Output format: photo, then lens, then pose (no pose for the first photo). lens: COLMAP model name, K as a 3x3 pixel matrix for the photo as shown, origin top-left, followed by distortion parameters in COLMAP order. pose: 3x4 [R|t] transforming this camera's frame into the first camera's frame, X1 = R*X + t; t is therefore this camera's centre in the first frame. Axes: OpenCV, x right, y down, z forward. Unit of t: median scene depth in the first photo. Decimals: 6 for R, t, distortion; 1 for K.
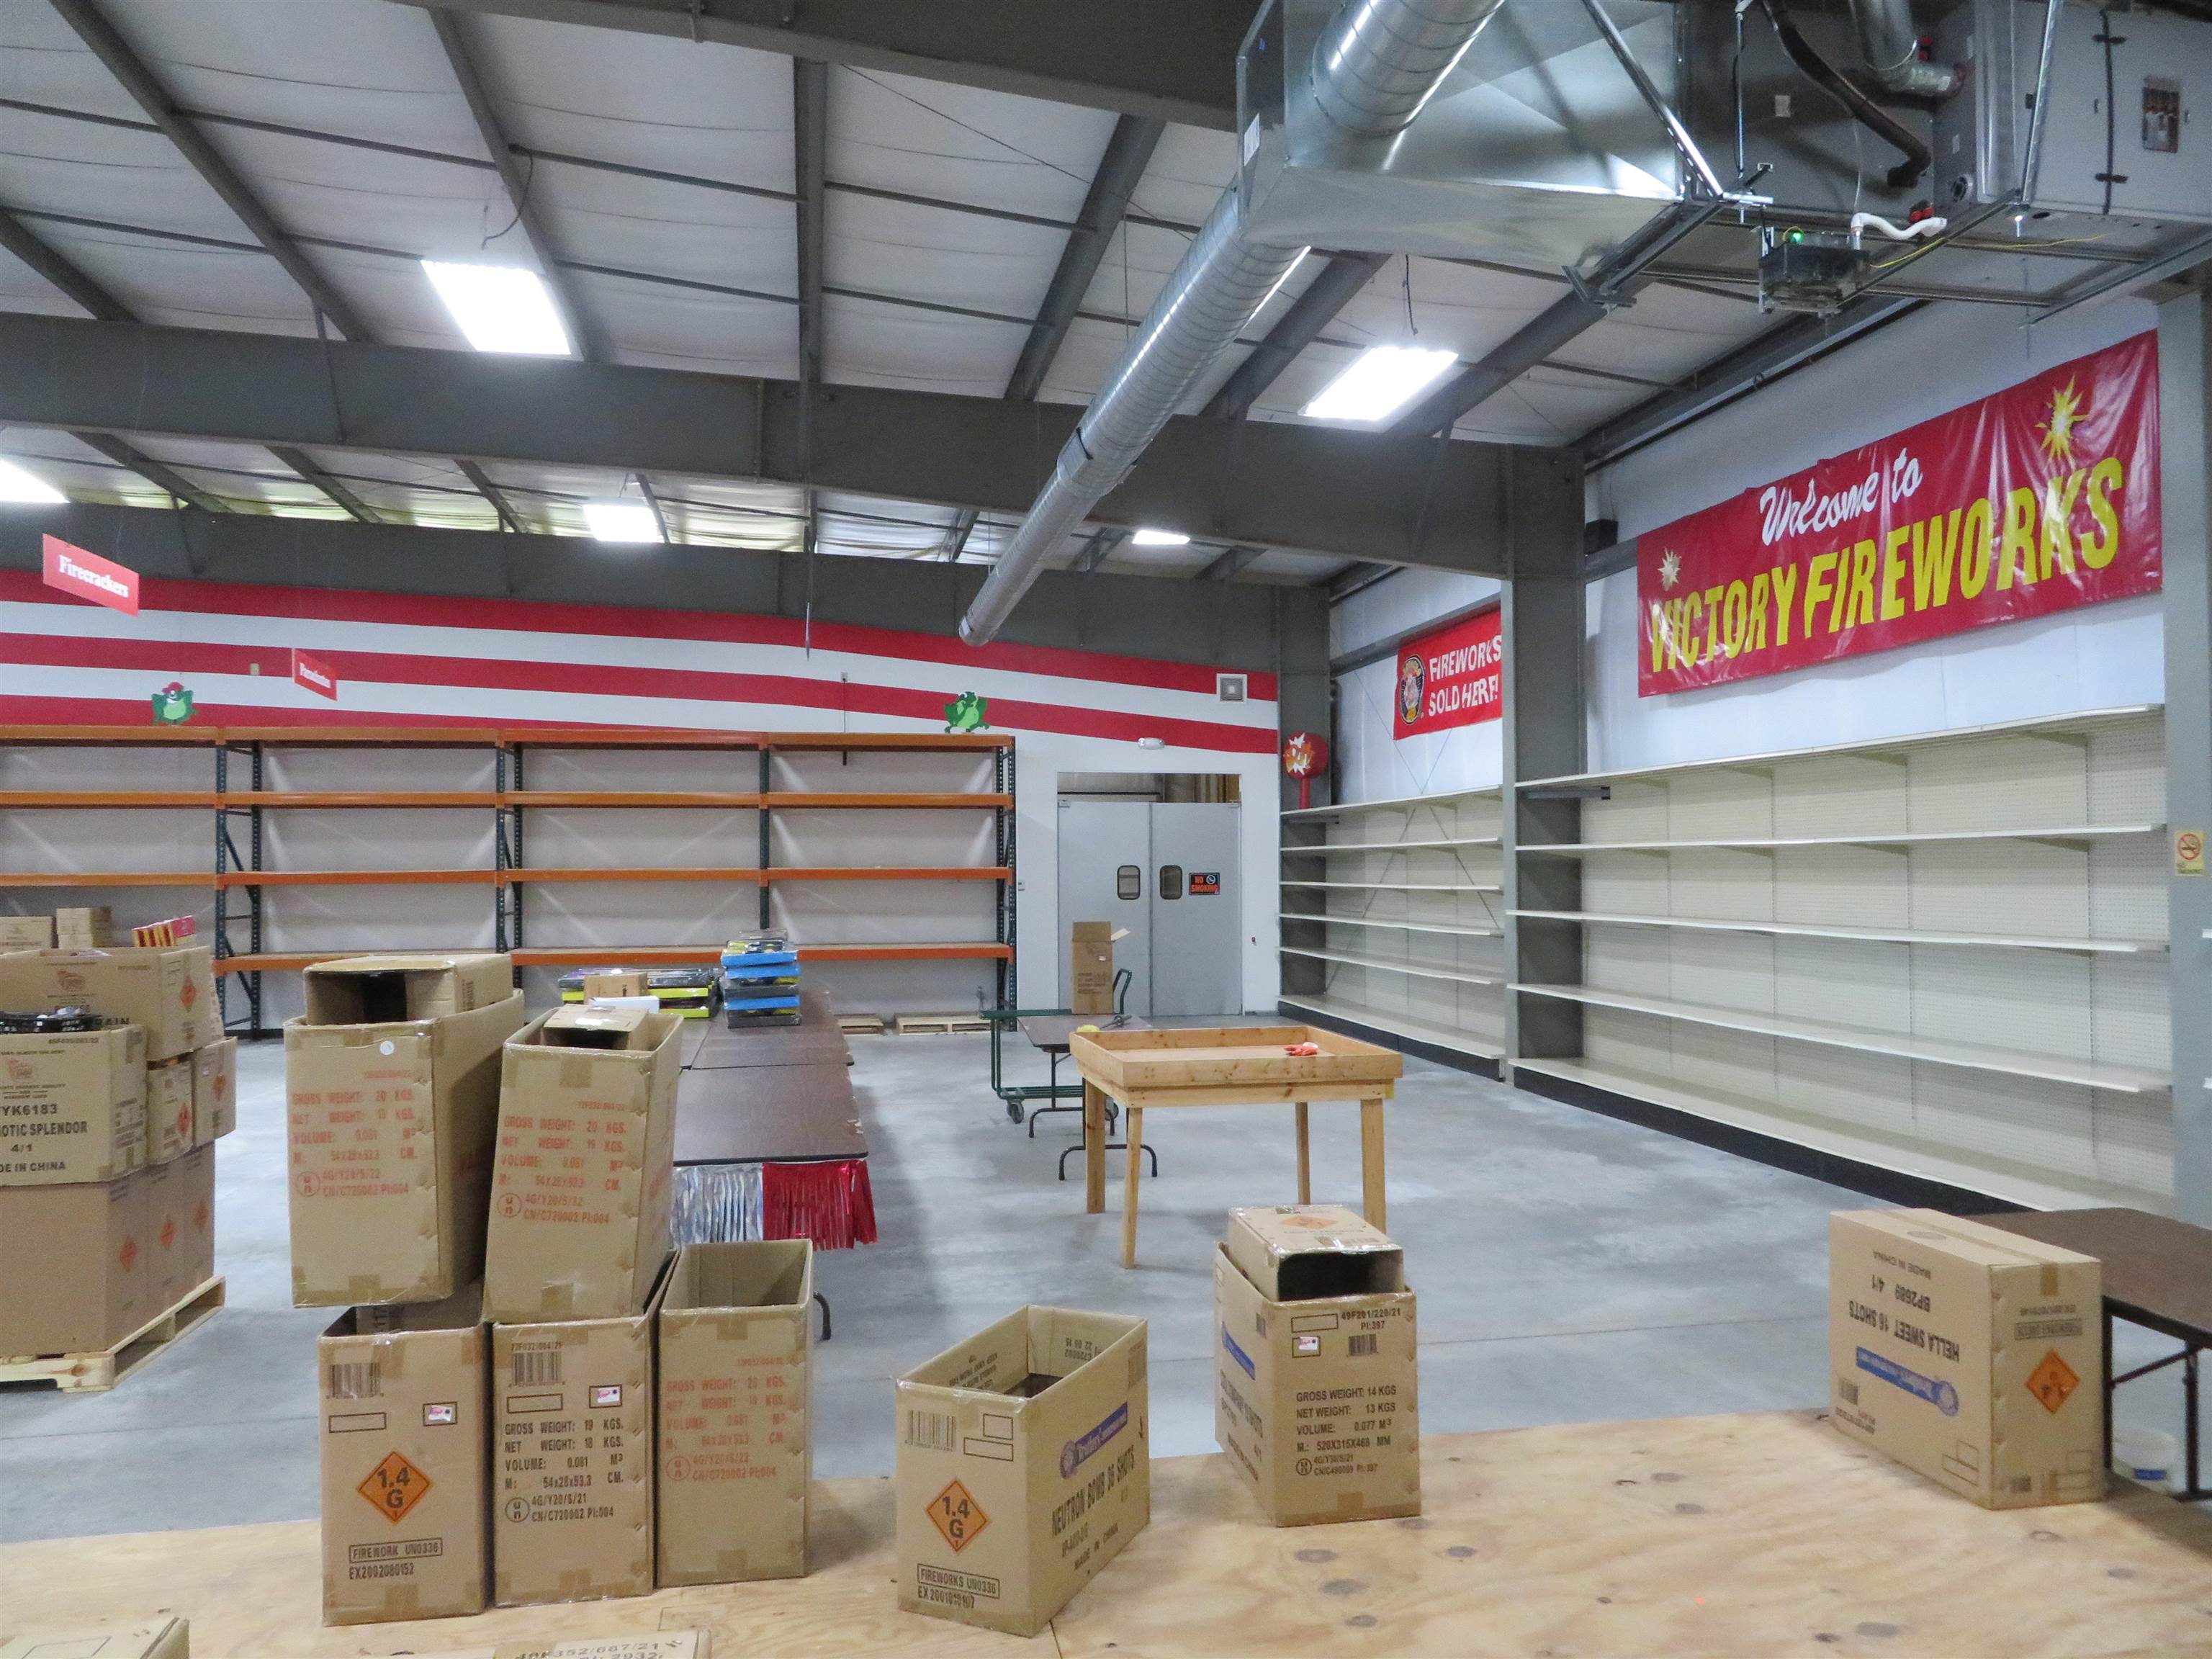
lens RADIAL K [[1581.7, 0, 1110.9], [0, 1581.7, 833.7], [0, 0, 1]] dist [-0.012100, 0.005340]
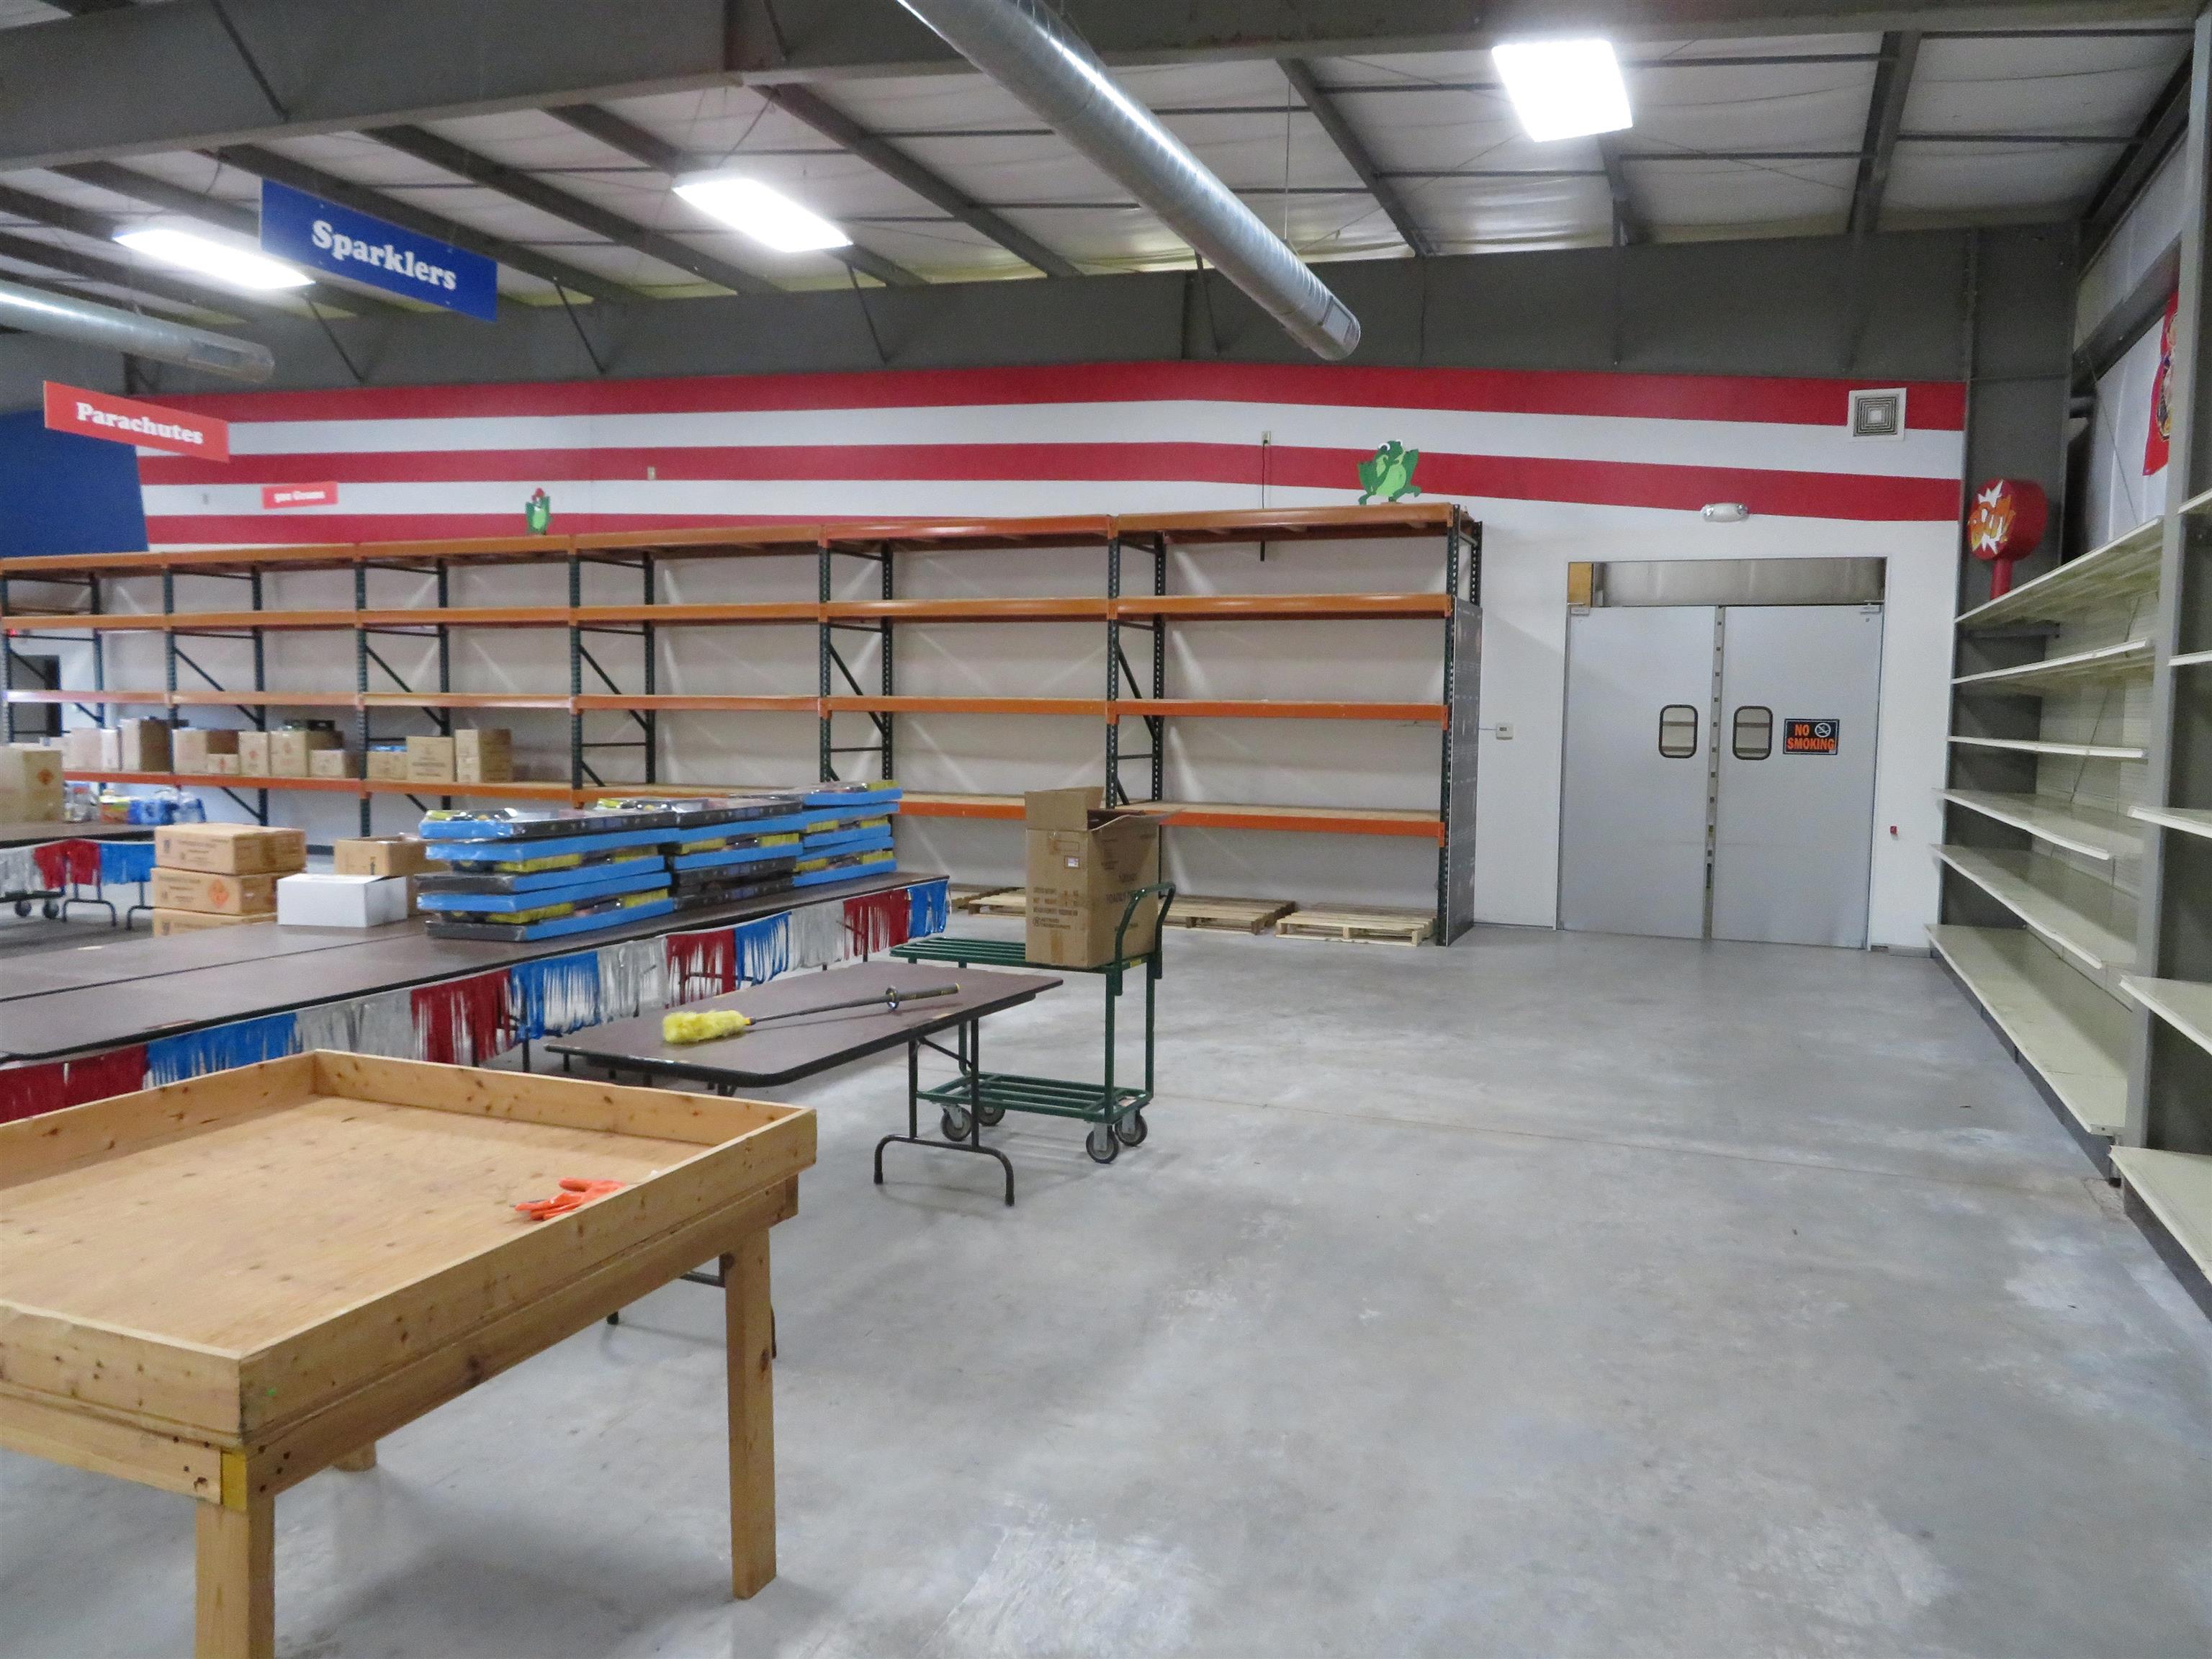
lens RADIAL K [[1581.7, 0, 1102.9], [0, 1581.7, 830.0], [0, 0, 1]] dist [-0.012100, 0.005340]
pose [[0.838201, 0.058152, -0.542253, 0.178910], [-0.006055, 0.995230, 0.097371, 0.010206], [0.545329, -0.078333, 0.834554, 0.353150]]
